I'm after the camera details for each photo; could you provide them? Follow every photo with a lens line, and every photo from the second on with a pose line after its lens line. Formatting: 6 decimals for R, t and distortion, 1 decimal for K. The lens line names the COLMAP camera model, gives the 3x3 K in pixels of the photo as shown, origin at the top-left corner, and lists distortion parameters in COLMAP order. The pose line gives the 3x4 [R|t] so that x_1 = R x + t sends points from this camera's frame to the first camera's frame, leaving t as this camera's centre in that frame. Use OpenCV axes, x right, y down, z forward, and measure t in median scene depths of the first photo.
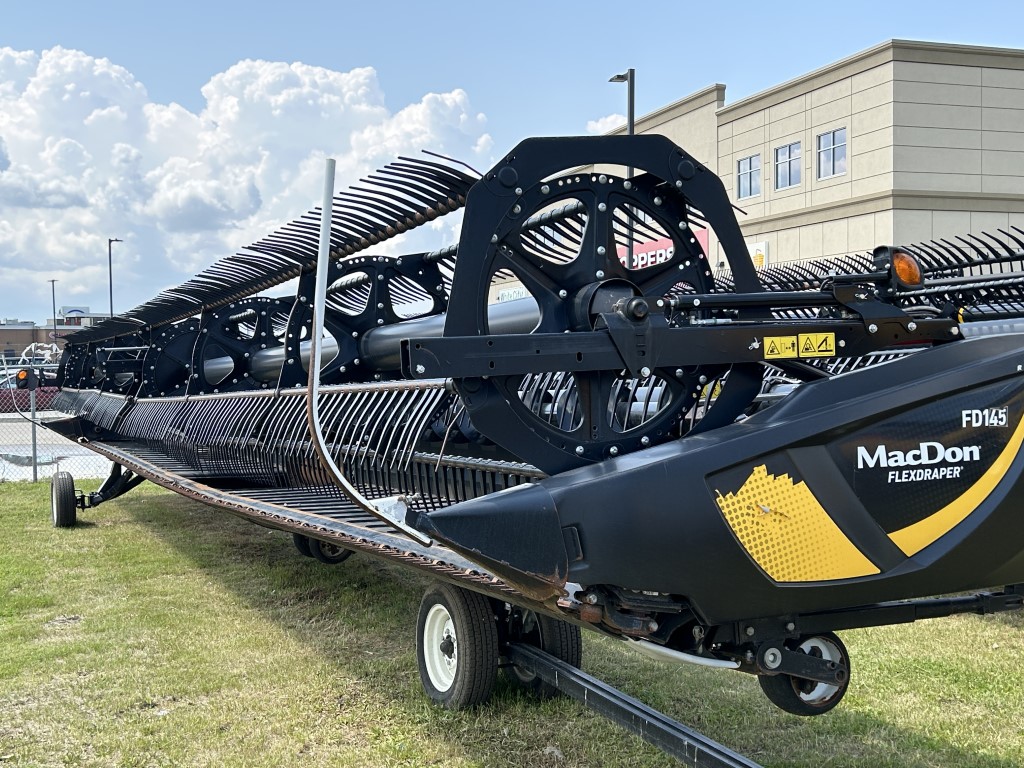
lens RADIAL K [[1212.7, 0, 512.0], [0, 1212.7, 384.0], [0, 0, 1]] dist [0.078755, -0.049638]
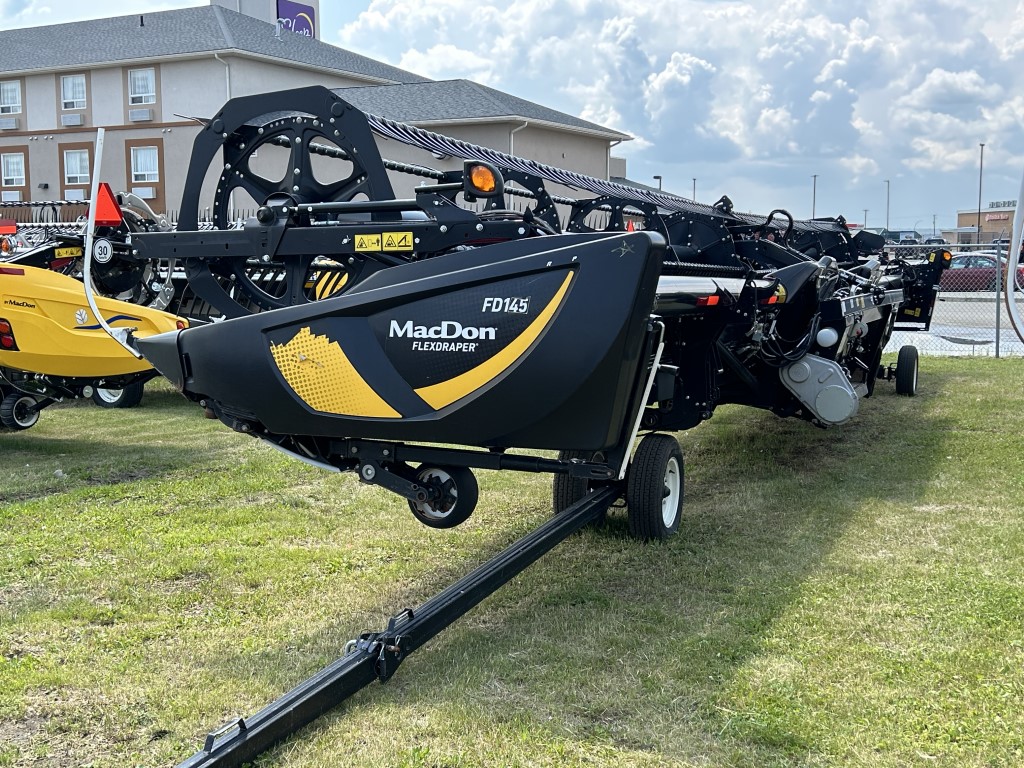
lens RADIAL K [[1212.7, 0, 512.0], [0, 1212.7, 384.0], [0, 0, 1]] dist [0.078755, -0.049638]
pose [[0.676567, 0.100362, -0.729510, 1.315996], [-0.027741, 0.993439, 0.110944, -0.028555], [0.735859, -0.054824, 0.674912, 0.209907]]
